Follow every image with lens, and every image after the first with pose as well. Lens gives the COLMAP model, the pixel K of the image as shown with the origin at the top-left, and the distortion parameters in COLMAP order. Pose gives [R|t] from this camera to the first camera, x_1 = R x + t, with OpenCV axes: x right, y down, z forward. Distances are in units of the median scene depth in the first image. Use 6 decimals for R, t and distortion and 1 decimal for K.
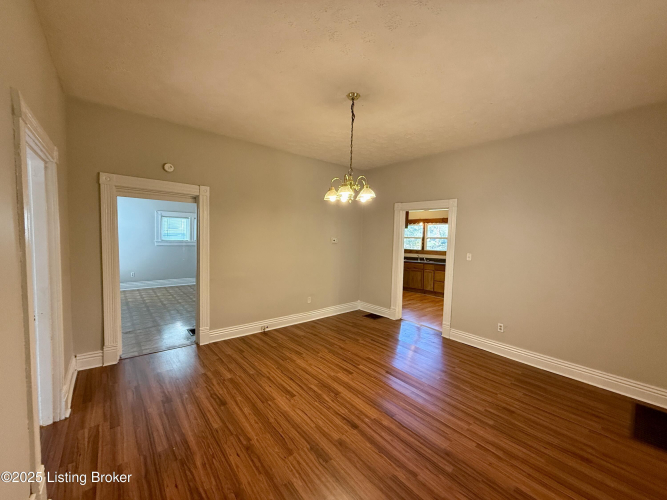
lens RADIAL K [[266.3, 0, 332.9], [0, 266.3, 251.0], [0, 0, 1]] dist [-0.000177, 0.000319]
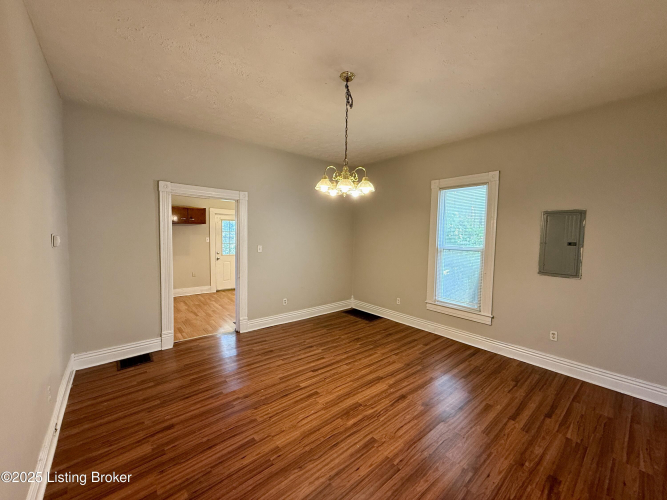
lens RADIAL K [[266.3, 0, 329.7], [0, 266.3, 248.9], [0, 0, 1]] dist [-0.000177, 0.000319]
pose [[0.006978, -0.084898, 0.996365, -0.736591], [0.043448, 0.995474, 0.084518, -0.073787], [-0.999031, 0.042700, 0.010635, 0.913267]]
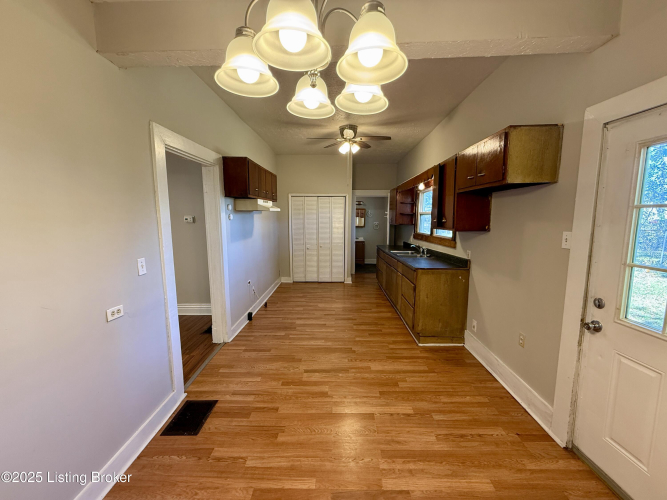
lens RADIAL K [[266.3, 0, 331.3], [0, 266.3, 249.3], [0, 0, 1]] dist [-0.000177, 0.000319]
pose [[0.754680, 0.055324, -0.653756, 1.378618], [-0.018292, 0.997825, 0.063325, -0.016139], [0.655838, -0.035832, 0.754051, 1.165309]]
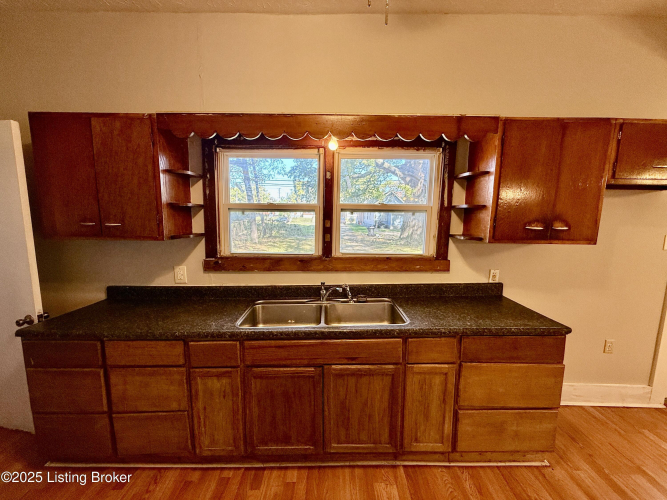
lens RADIAL K [[266.3, 0, 334.1], [0, 266.3, 249.9], [0, 0, 1]] dist [-0.000177, 0.000319]
pose [[0.631332, -0.113028, 0.767232, 0.374770], [0.040359, 0.992770, 0.113044, -0.097576], [-0.774462, -0.040404, 0.631329, 2.127632]]
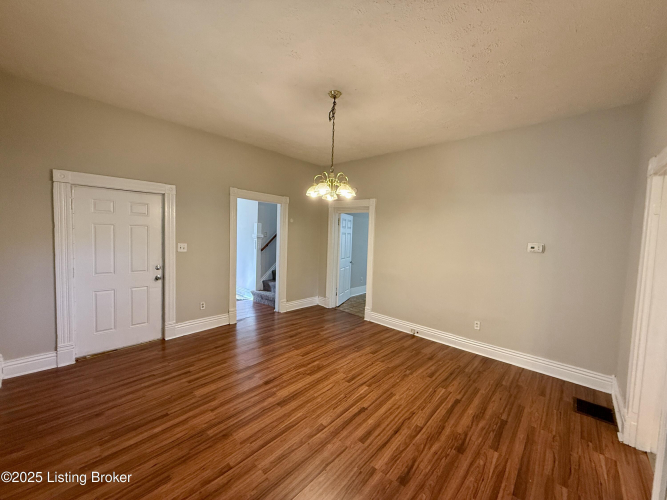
lens RADIAL K [[266.3, 0, 330.1], [0, 266.3, 244.8], [0, 0, 1]] dist [-0.000177, 0.000319]
pose [[0.125191, 0.021394, -0.991902, 0.948785], [-0.091485, 0.995757, 0.009931, -0.016090], [0.987906, 0.089501, 0.126617, 0.765864]]
